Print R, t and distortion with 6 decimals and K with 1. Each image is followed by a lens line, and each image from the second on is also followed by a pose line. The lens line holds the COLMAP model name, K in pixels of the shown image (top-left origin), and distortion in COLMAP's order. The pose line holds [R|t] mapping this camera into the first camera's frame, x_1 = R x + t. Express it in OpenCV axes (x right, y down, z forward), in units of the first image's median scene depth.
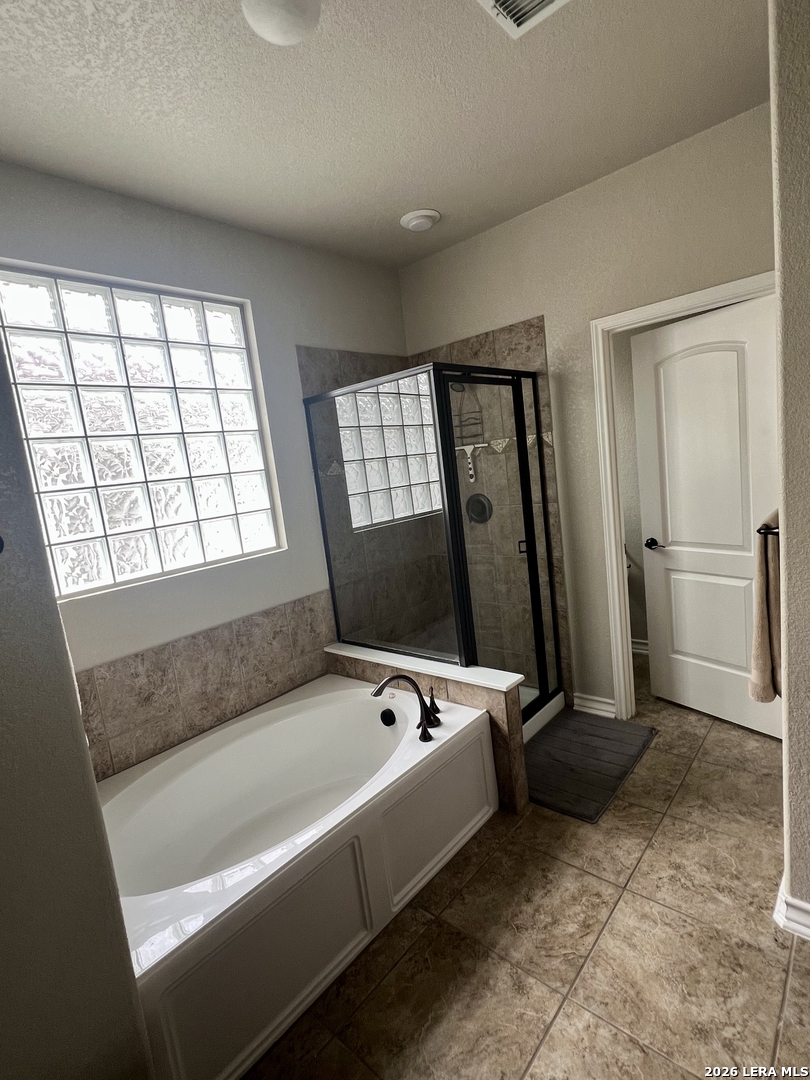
lens RADIAL K [[530.0, 0, 401.2], [0, 530.0, 540.3], [0, 0, 1]] dist [0.000851, 0.000655]
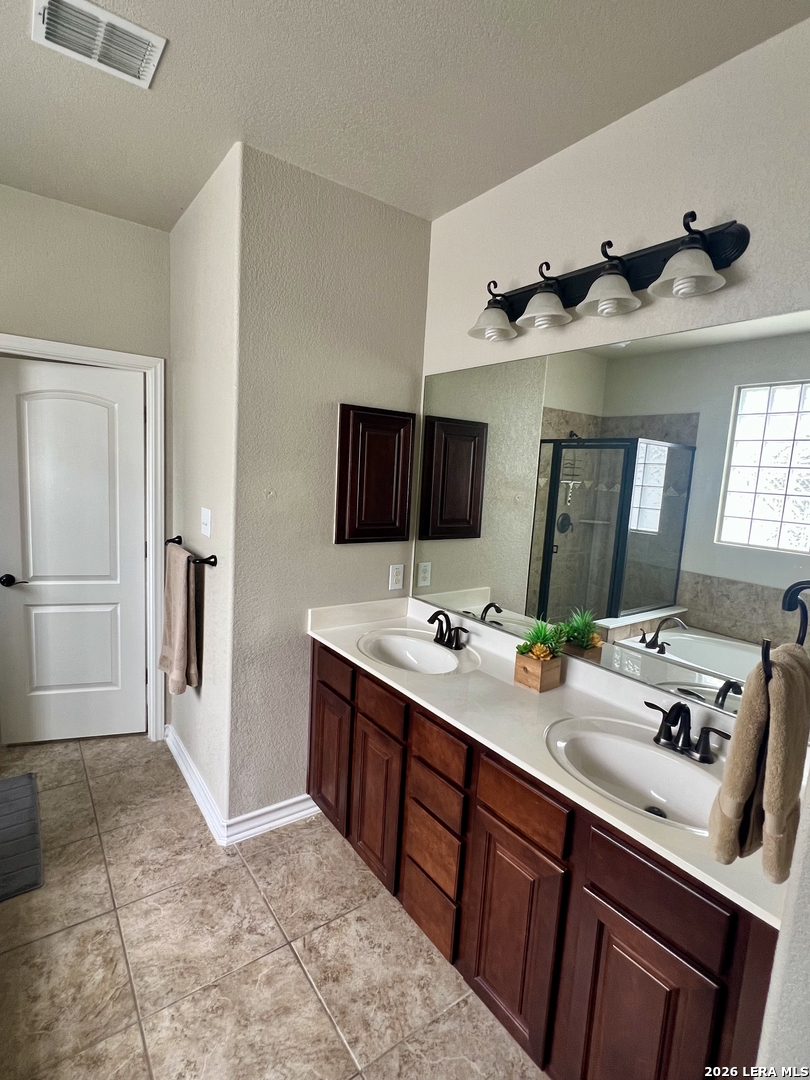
lens RADIAL K [[530.0, 0, 400.8], [0, 530.0, 540.2], [0, 0, 1]] dist [0.000851, 0.000655]
pose [[0.198894, 0.003665, 0.980014, -0.515536], [0.052956, 0.998492, -0.014481, -0.023573], [-0.978589, 0.054778, 0.198400, 0.214762]]
